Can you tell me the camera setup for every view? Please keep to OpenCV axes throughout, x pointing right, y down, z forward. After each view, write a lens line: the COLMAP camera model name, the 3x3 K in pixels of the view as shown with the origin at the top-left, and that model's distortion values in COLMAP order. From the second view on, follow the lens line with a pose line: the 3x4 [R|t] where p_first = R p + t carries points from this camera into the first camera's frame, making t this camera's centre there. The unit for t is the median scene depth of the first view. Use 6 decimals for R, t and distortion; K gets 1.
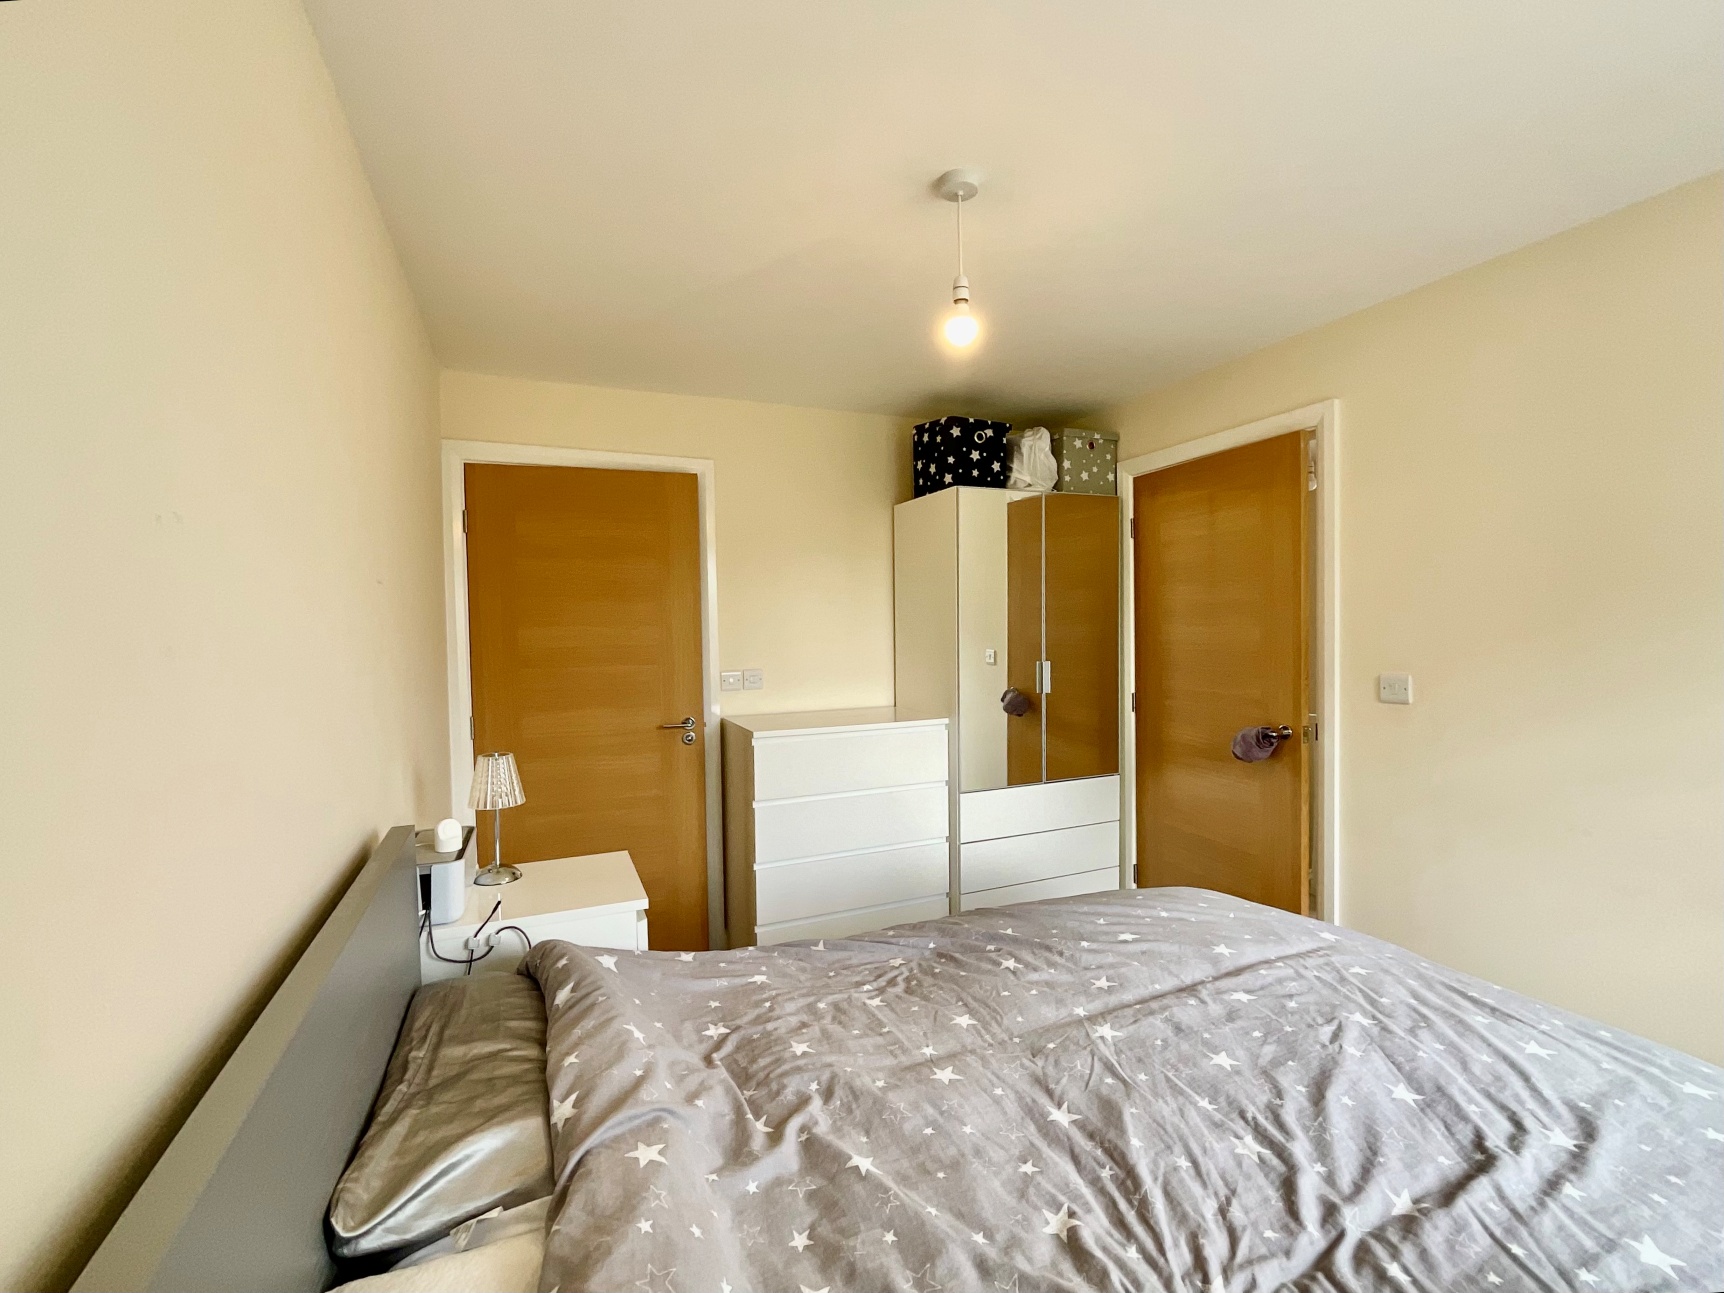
lens RADIAL K [[758.7, 0, 856.5], [0, 758.7, 645.0], [0, 0, 1]] dist [0.001348, 0.000069]
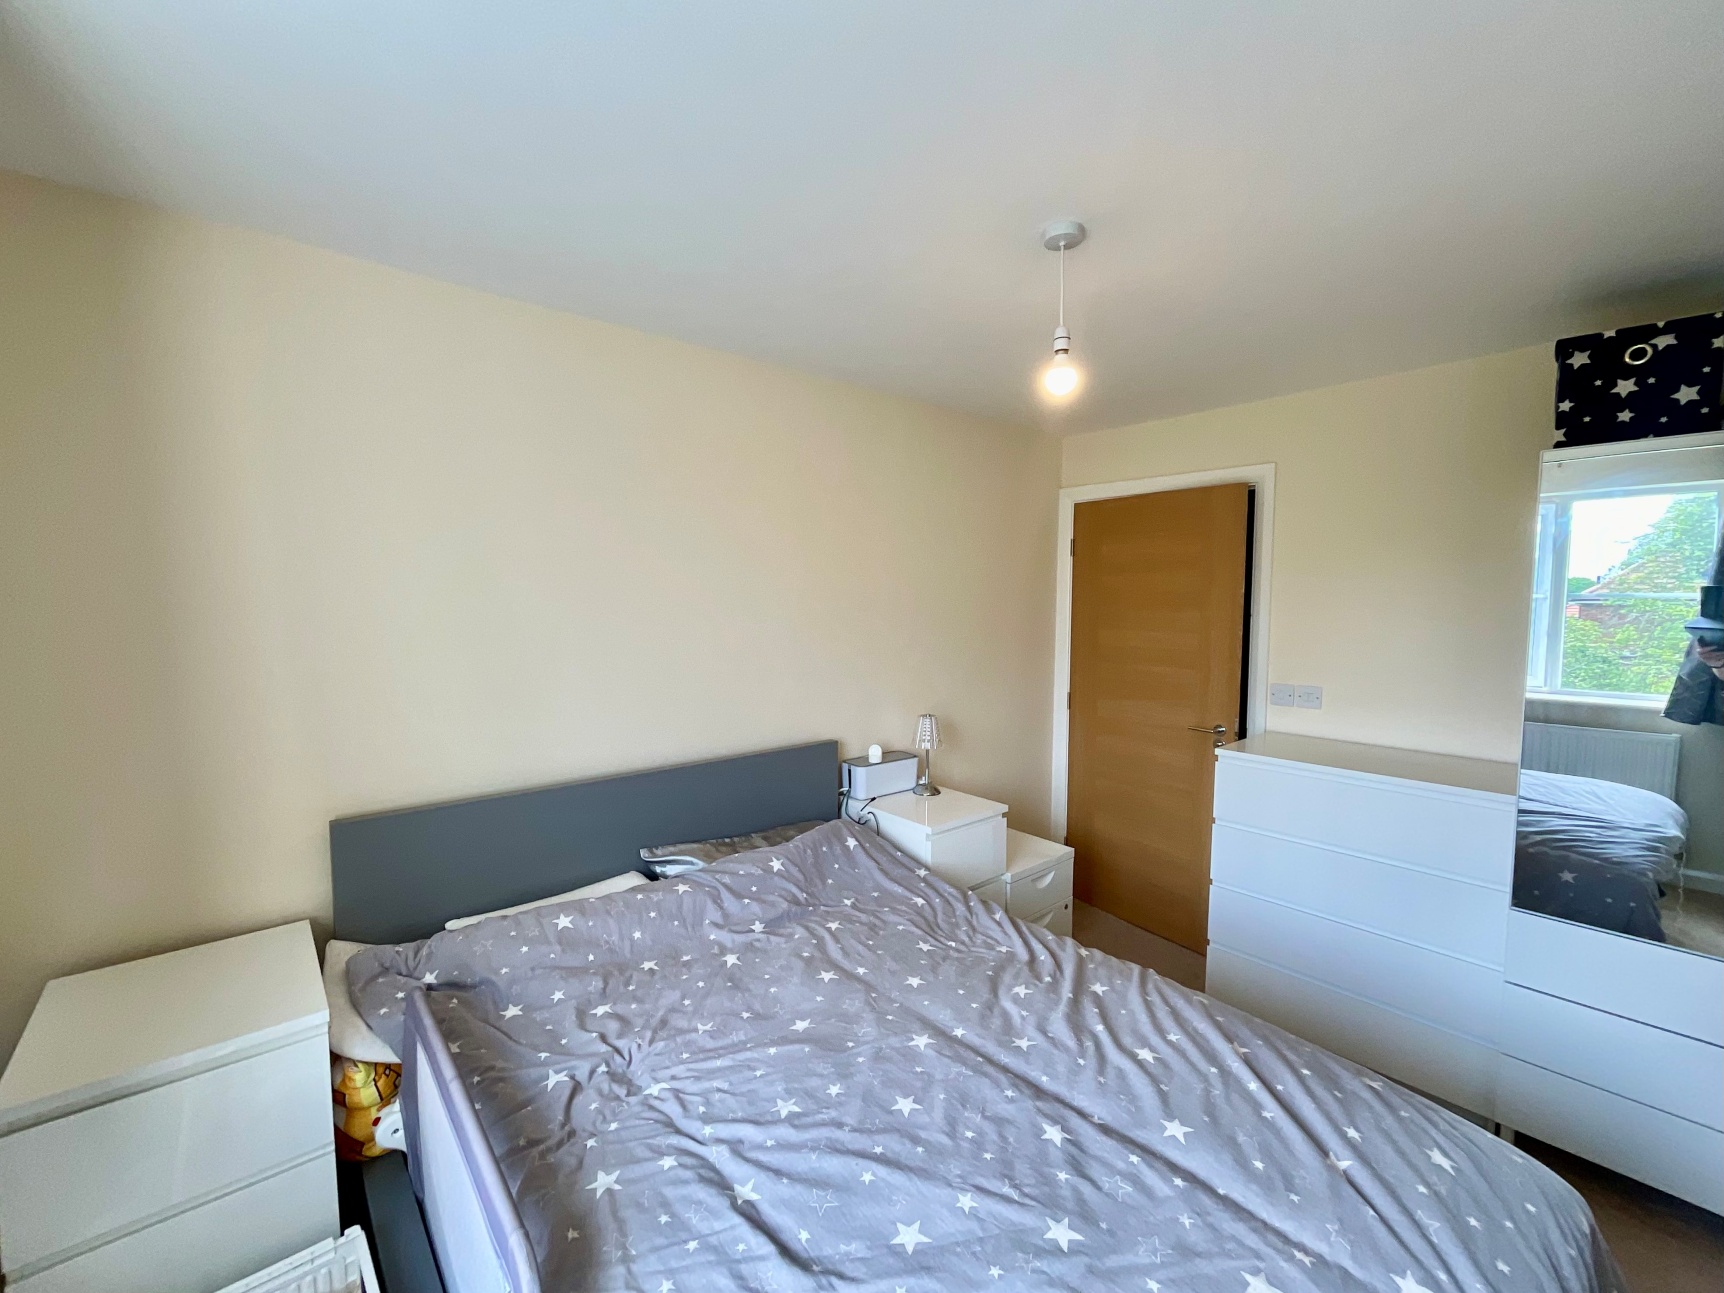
lens RADIAL K [[701.5, 0, 862.0], [0, 701.5, 646.5], [0, 0, 1]] dist [-0.000109, -0.000030]
pose [[0.307809, 0.081723, -0.947932, 1.029790], [-0.033027, 0.996622, 0.075196, -0.127781], [0.950875, 0.008161, 0.309468, 0.483158]]
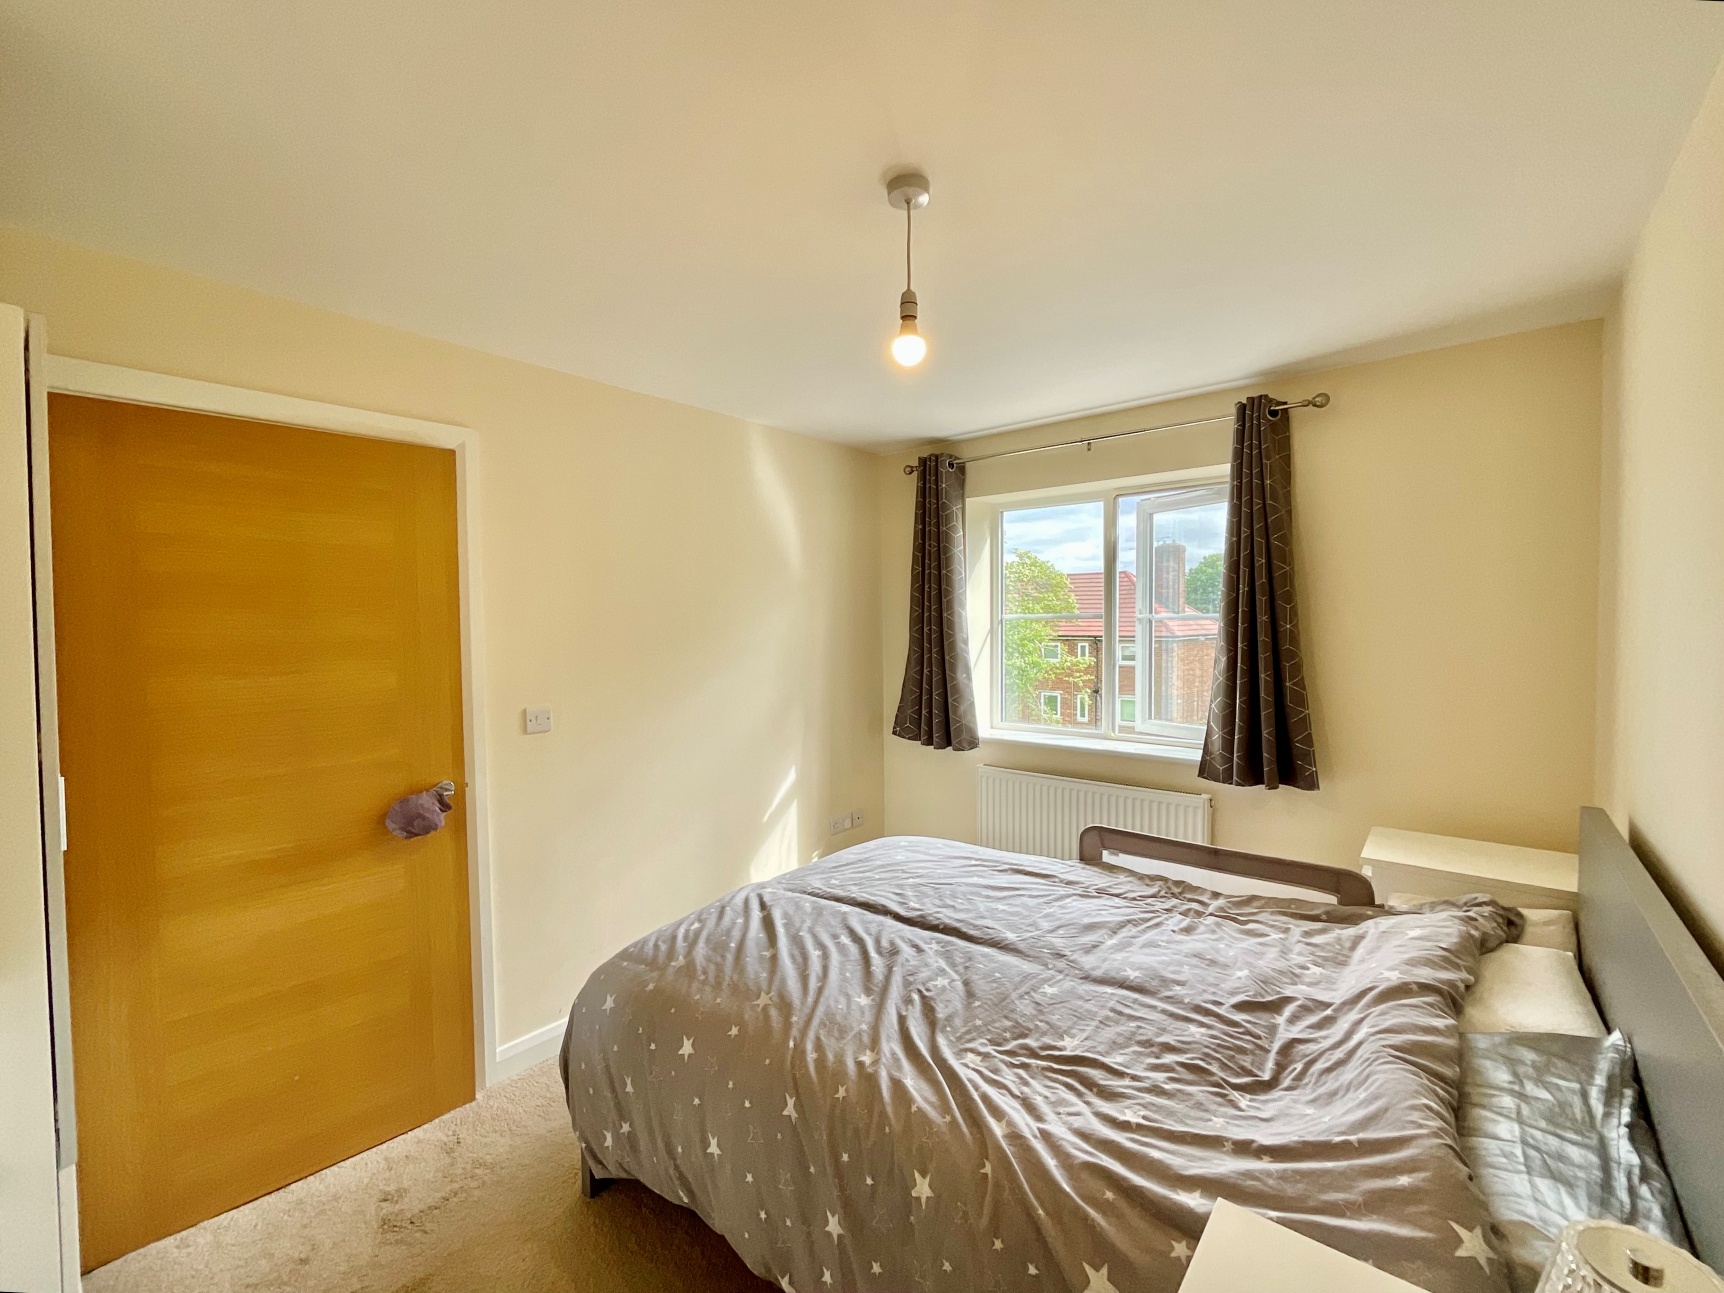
lens RADIAL K [[758.7, 0, 856.5], [0, 758.7, 645.0], [0, 0, 1]] dist [0.001348, 0.000069]
pose [[-0.464025, -0.011098, 0.885753, -0.688283], [0.041687, 0.998540, 0.034350, -0.097390], [-0.884841, 0.052863, -0.462885, 1.583280]]
